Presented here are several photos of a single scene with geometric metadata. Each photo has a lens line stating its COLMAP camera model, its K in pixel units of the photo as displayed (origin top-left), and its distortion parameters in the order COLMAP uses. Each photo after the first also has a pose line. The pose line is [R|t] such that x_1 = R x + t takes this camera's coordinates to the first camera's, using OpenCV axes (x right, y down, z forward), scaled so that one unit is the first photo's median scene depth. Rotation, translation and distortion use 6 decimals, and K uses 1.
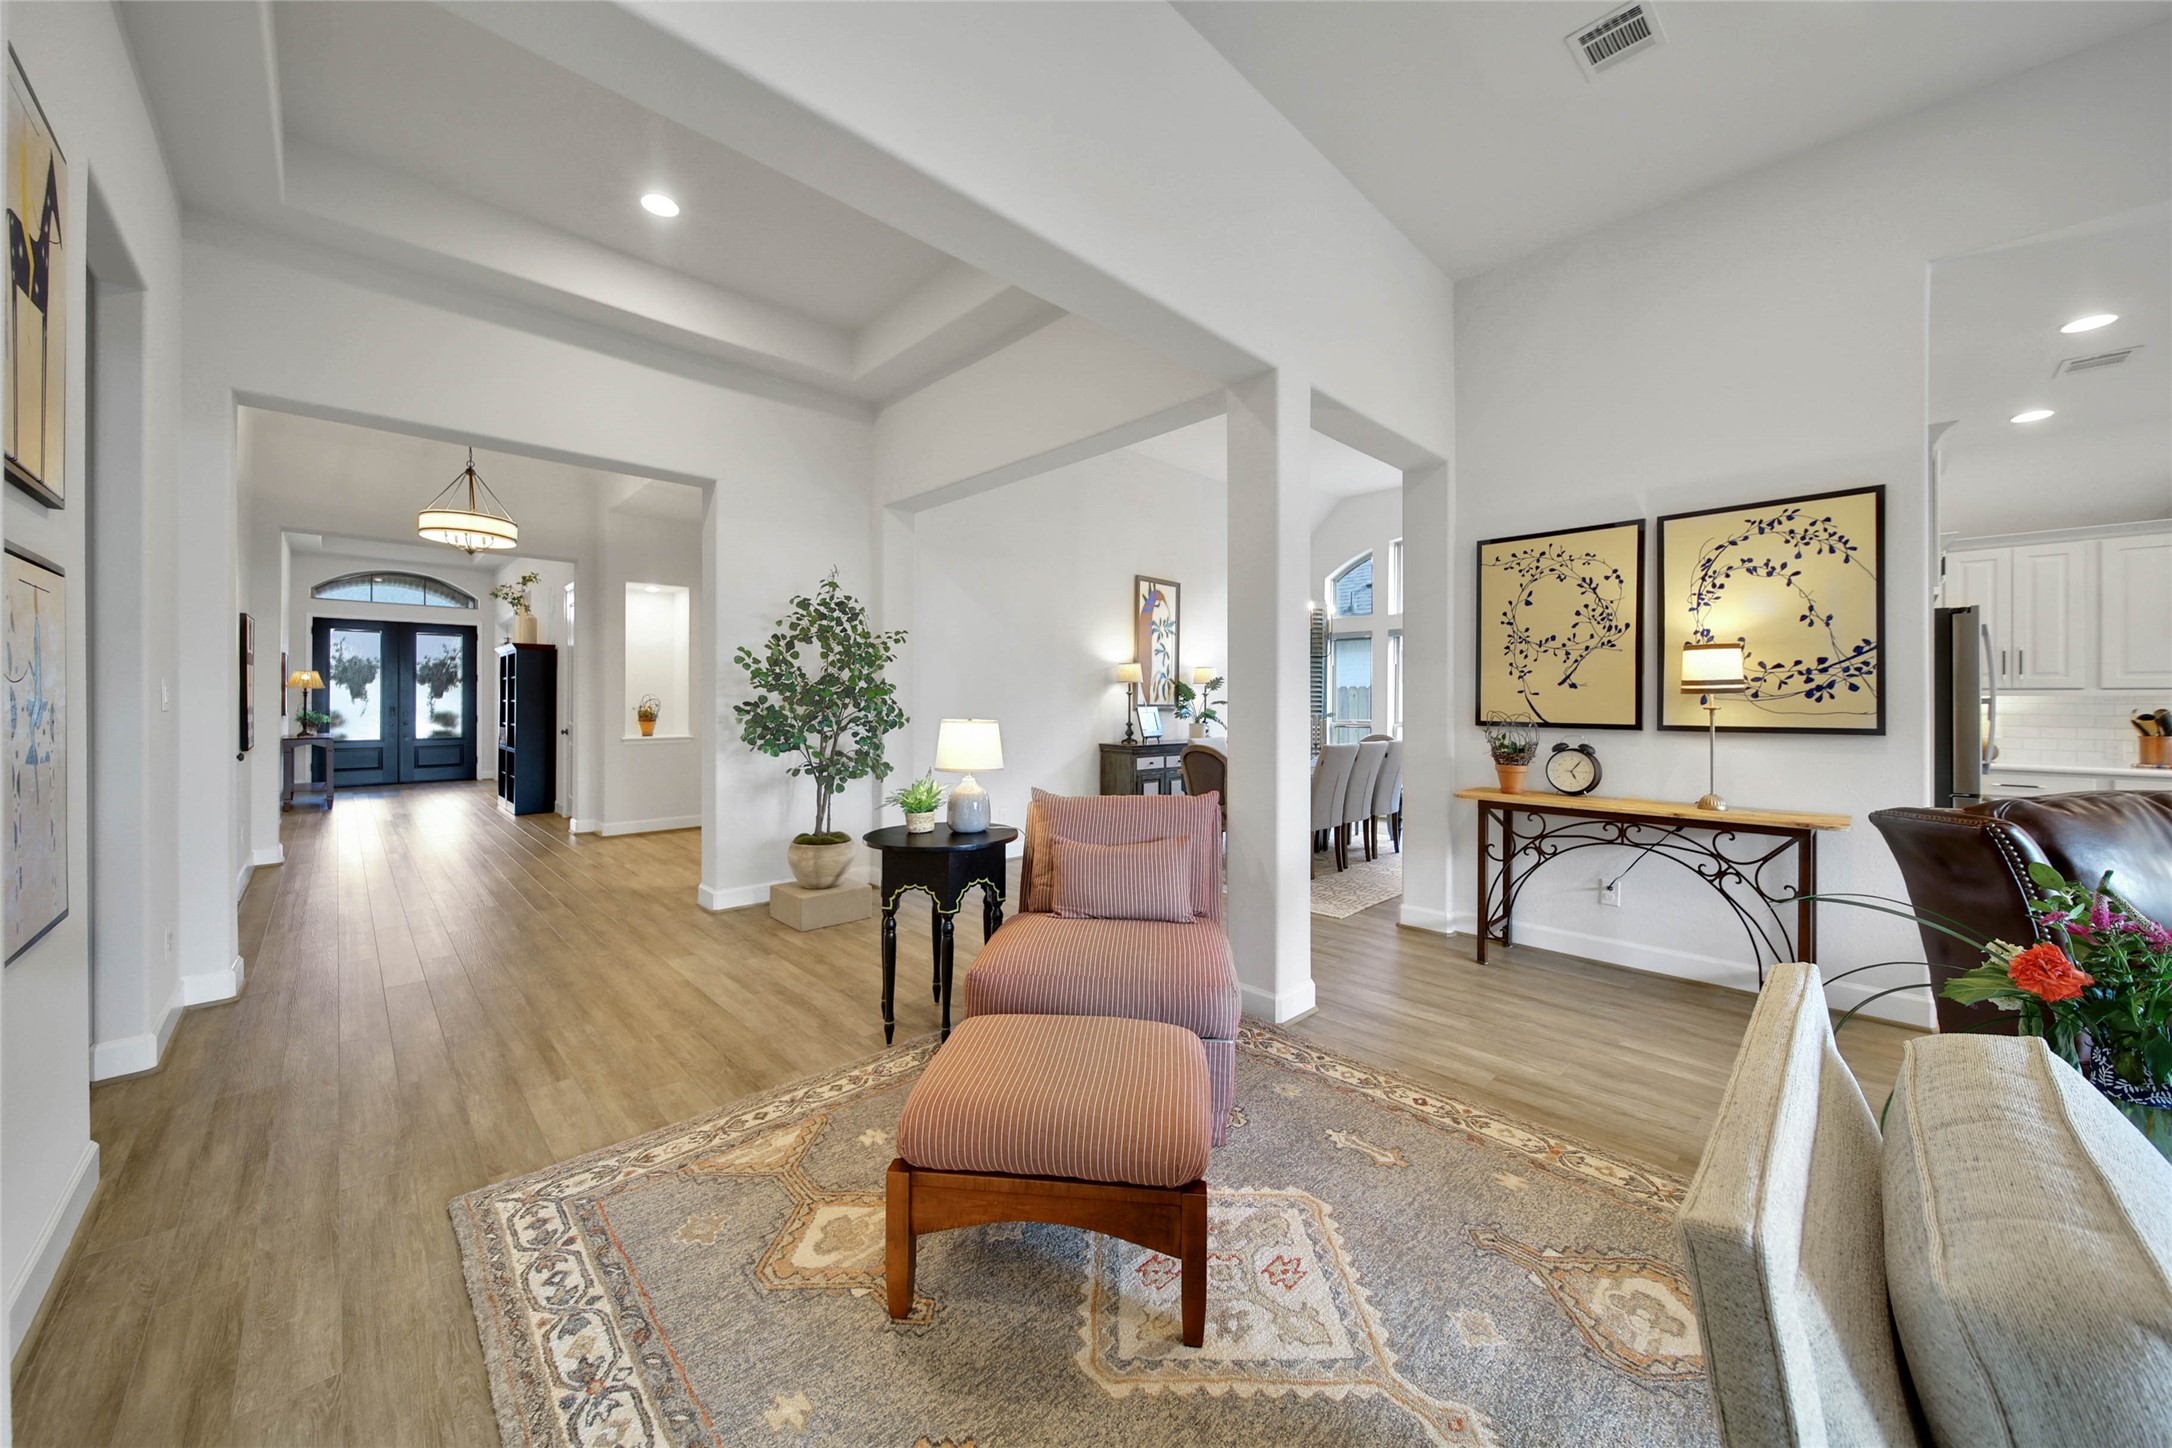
lens RADIAL K [[793.5, 0, 1091.0], [0, 793.5, 707.5], [0, 0, 1]] dist [0.000757, 0.000079]
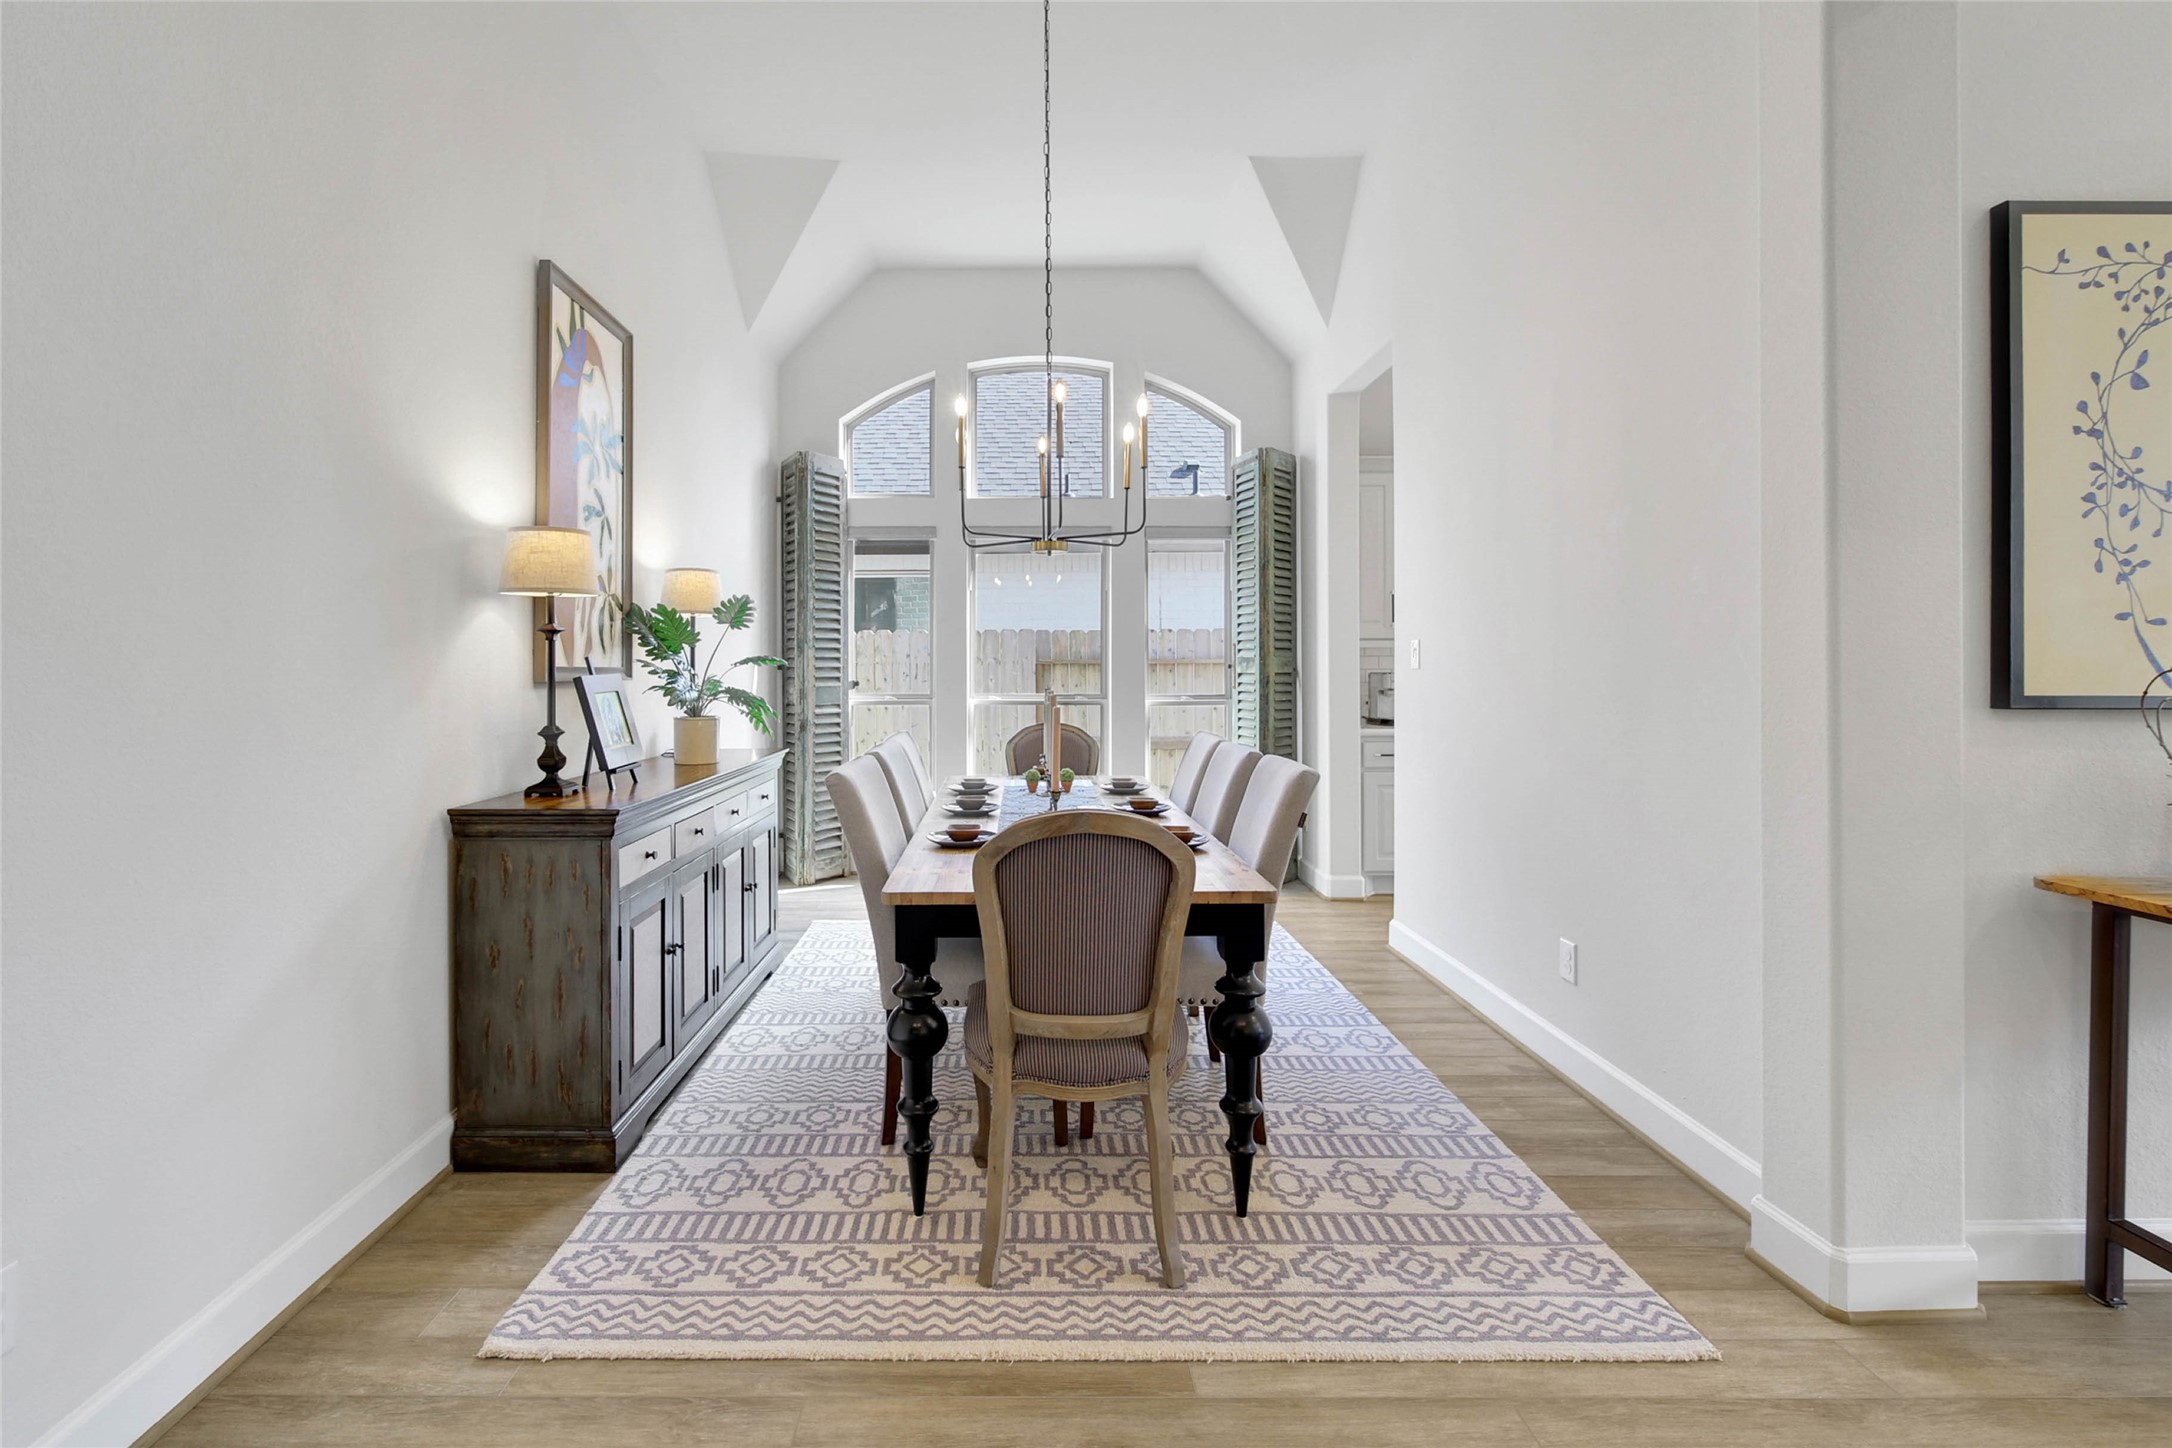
lens RADIAL K [[1024.0, 0, 1086.0], [0, 1024.0, 662.9], [0, 0, 1]] dist [0.000081, 0.000023]
pose [[0.701359, -0.009095, 0.712750, -0.086718], [0.014140, 0.999899, -0.001155, -0.002292], [-0.712668, 0.010888, 0.701417, 0.580809]]
